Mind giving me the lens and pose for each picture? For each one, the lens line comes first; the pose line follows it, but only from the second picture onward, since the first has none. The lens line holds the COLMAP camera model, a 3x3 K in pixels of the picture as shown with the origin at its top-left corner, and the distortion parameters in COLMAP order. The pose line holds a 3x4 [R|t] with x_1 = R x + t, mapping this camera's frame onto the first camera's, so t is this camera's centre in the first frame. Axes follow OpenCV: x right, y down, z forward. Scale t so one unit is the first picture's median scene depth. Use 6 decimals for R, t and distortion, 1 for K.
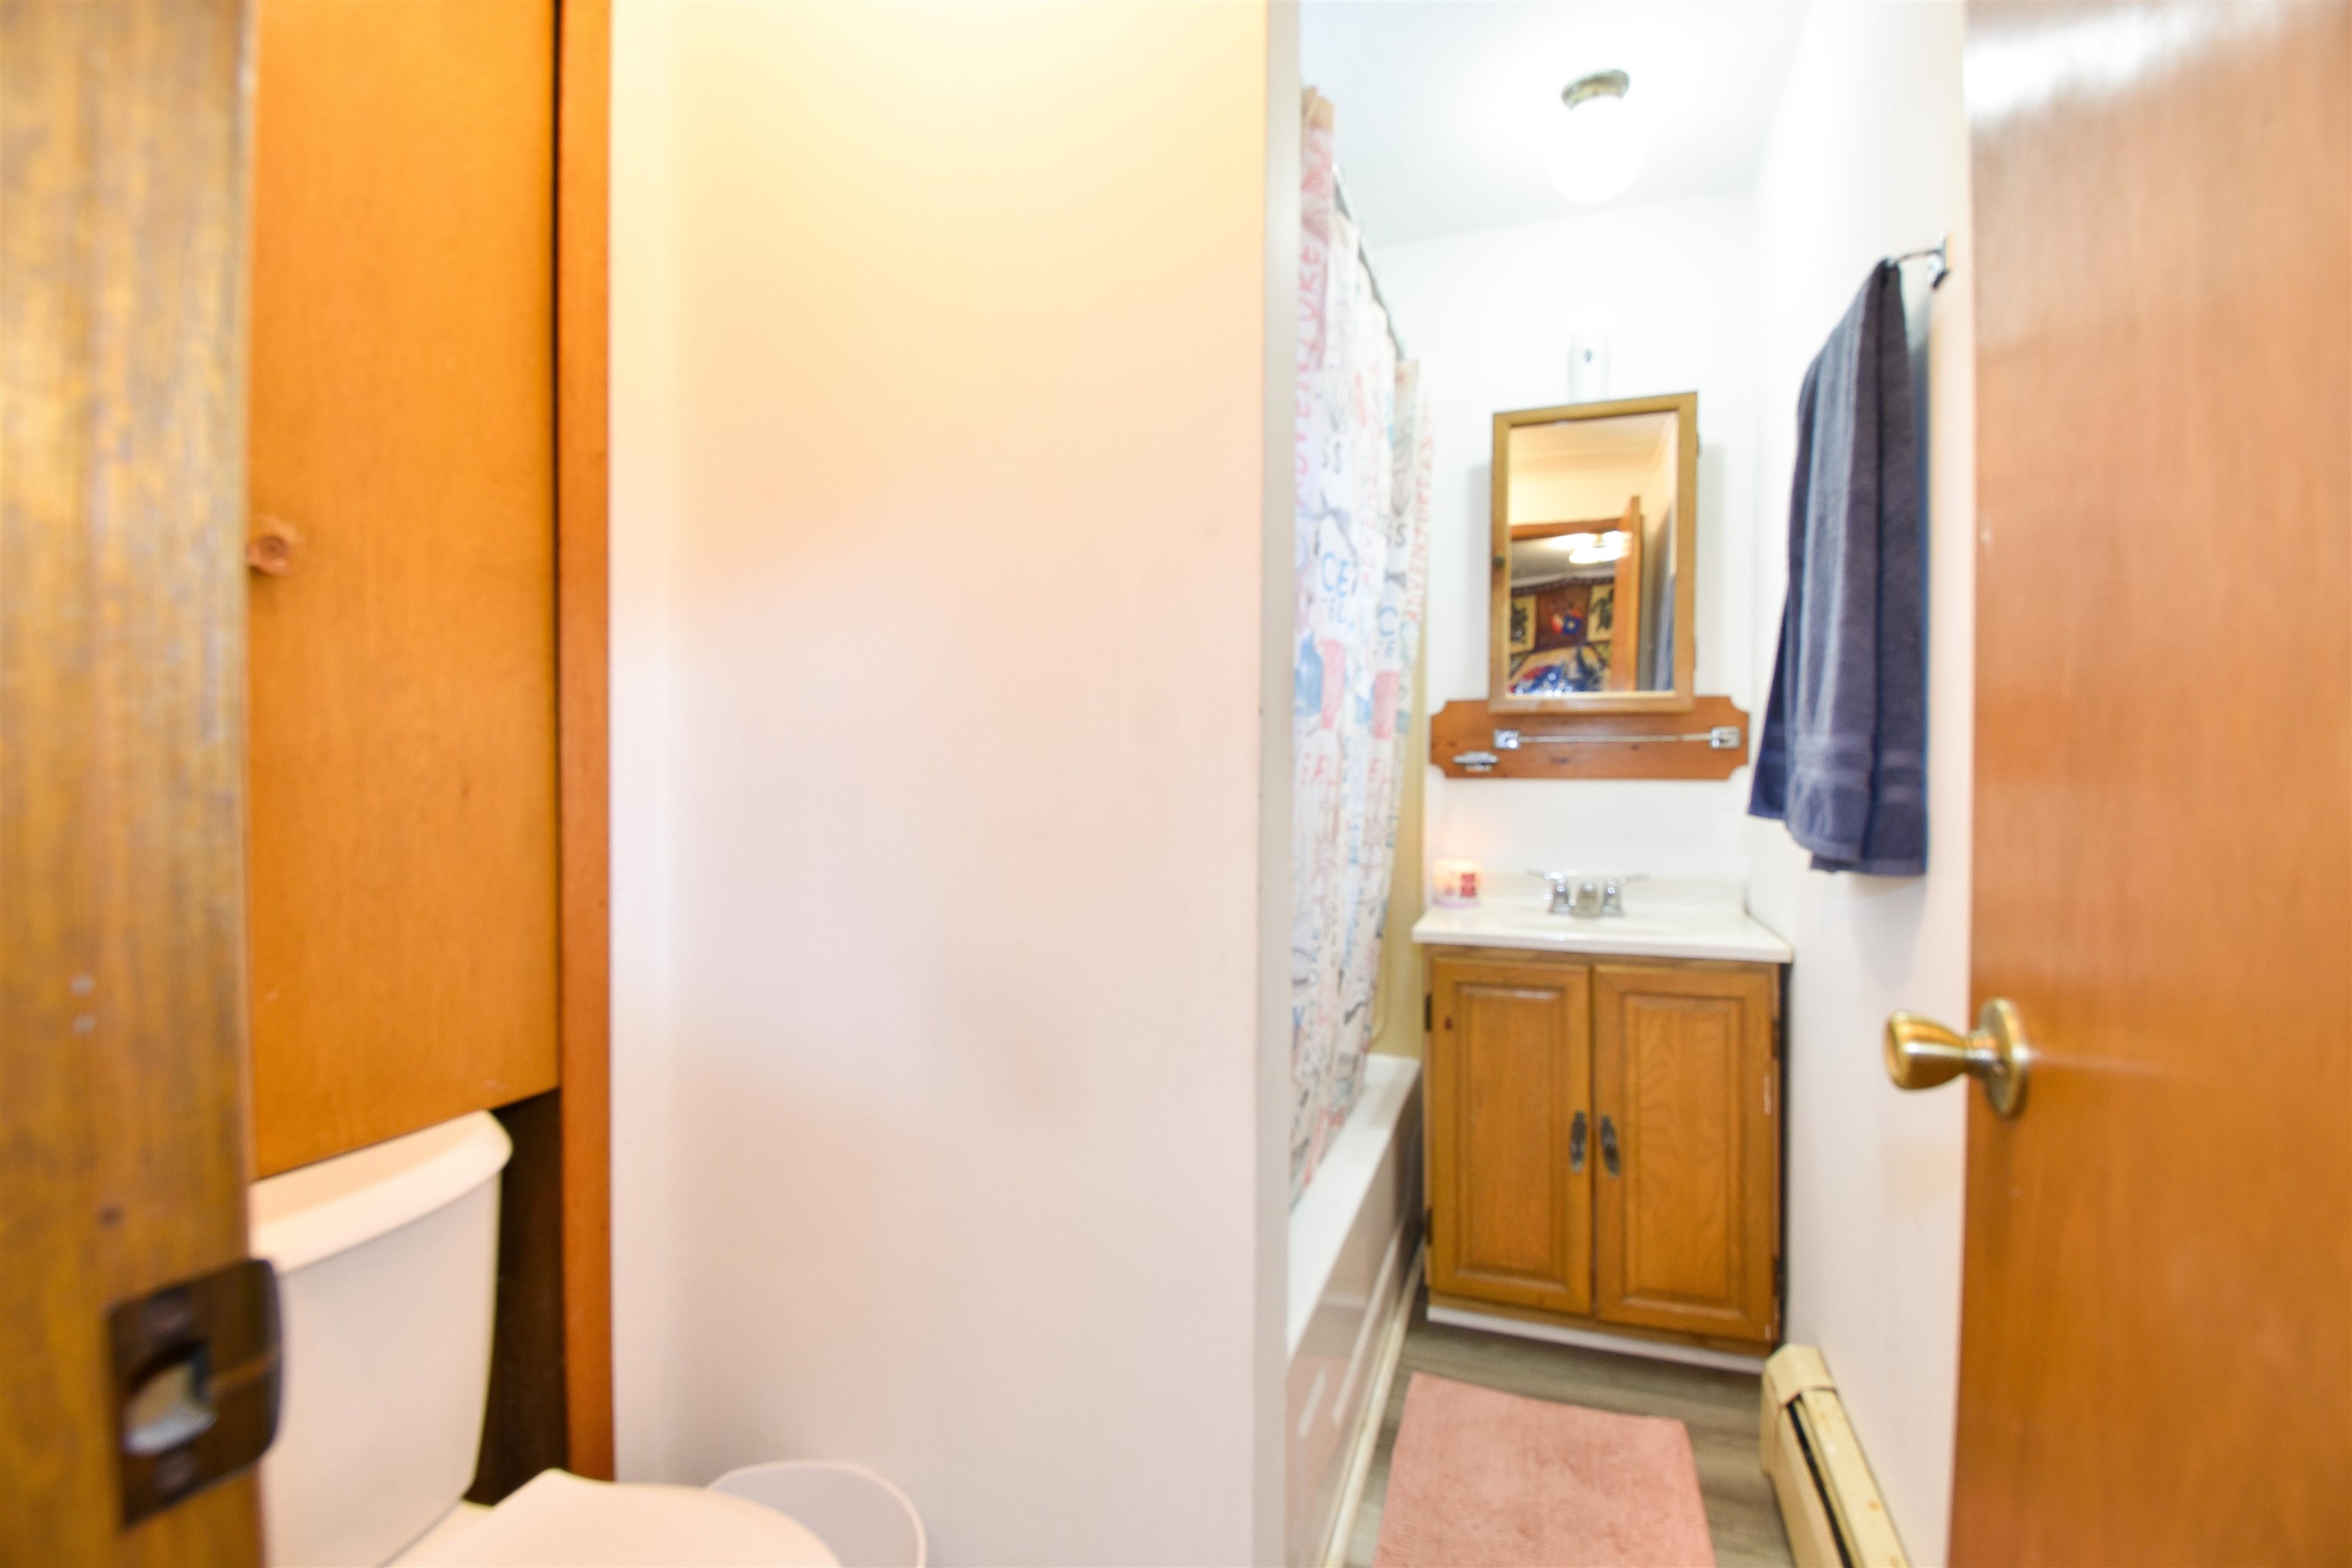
lens RADIAL K [[1052.6, 0, 1188.5], [0, 1052.6, 773.7], [0, 0, 1]] dist [0.002086, -0.019291]
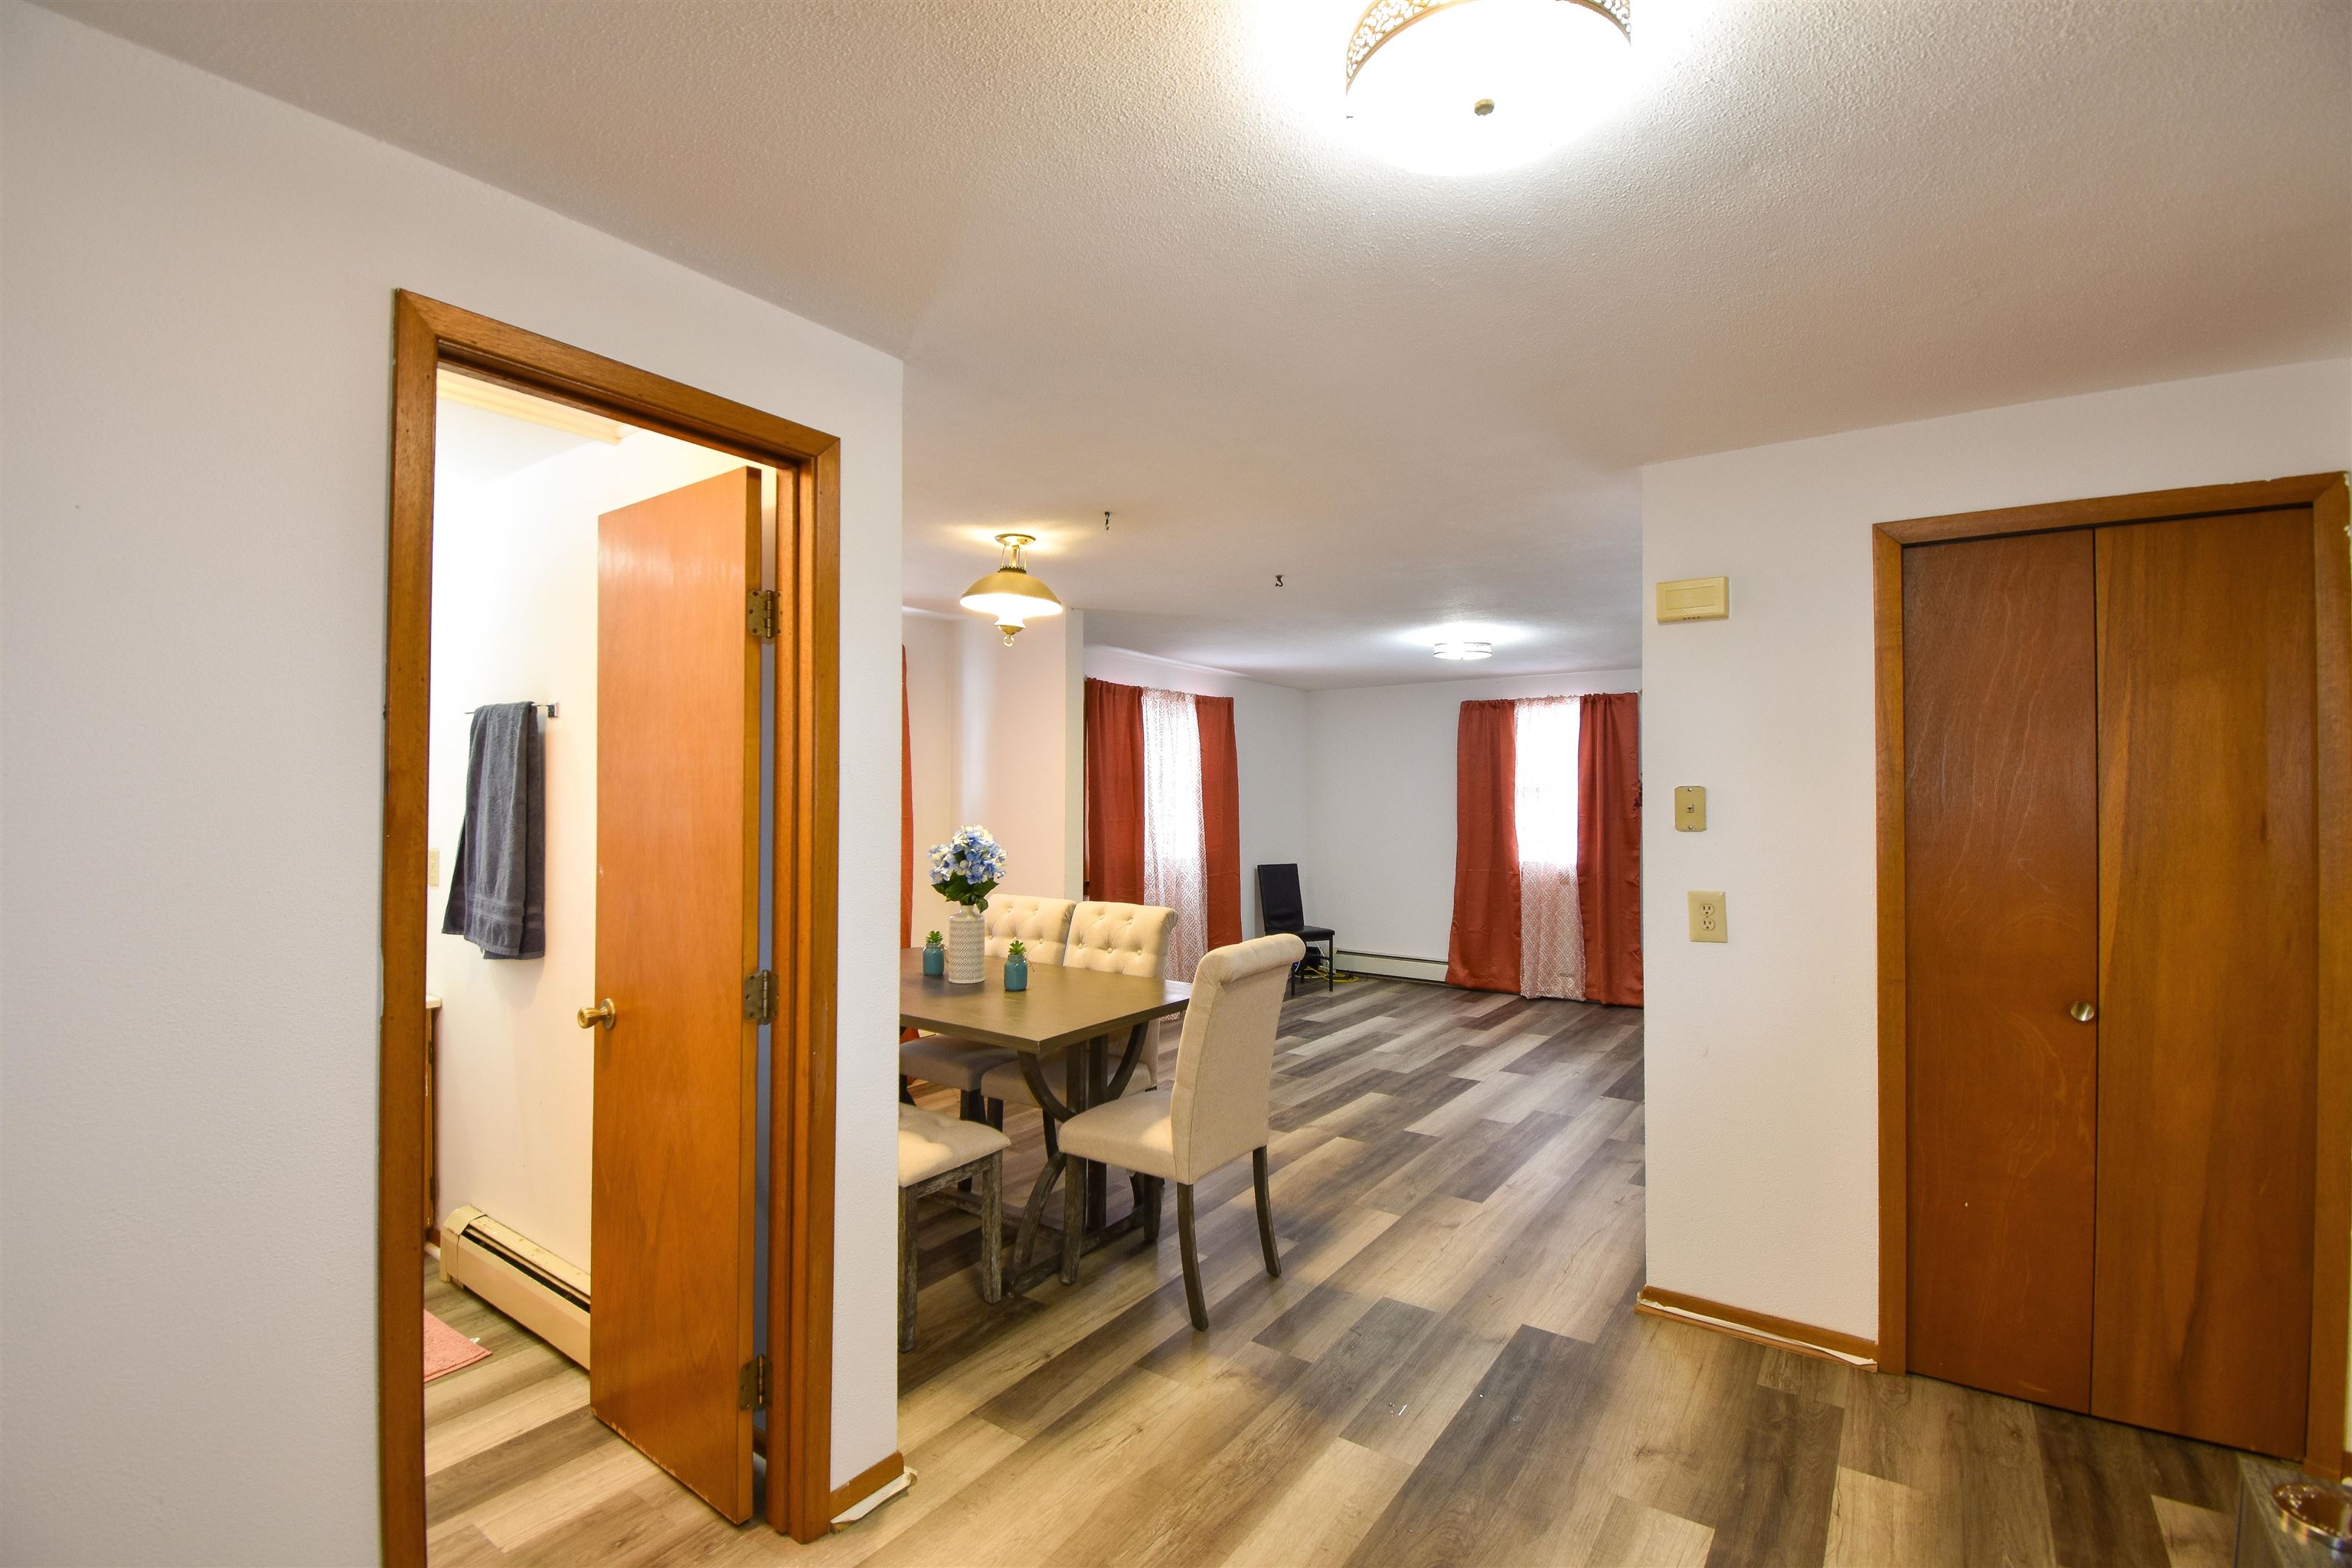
lens RADIAL K [[1052.6, 0, 1188.5], [0, 1052.6, 773.7], [0, 0, 1]] dist [0.002086, -0.019291]
pose [[0.268905, 0.014805, 0.963053, -1.239276], [0.007935, 0.999814, -0.017585, -0.270853], [-0.963134, 0.012371, 0.268738, -1.094094]]
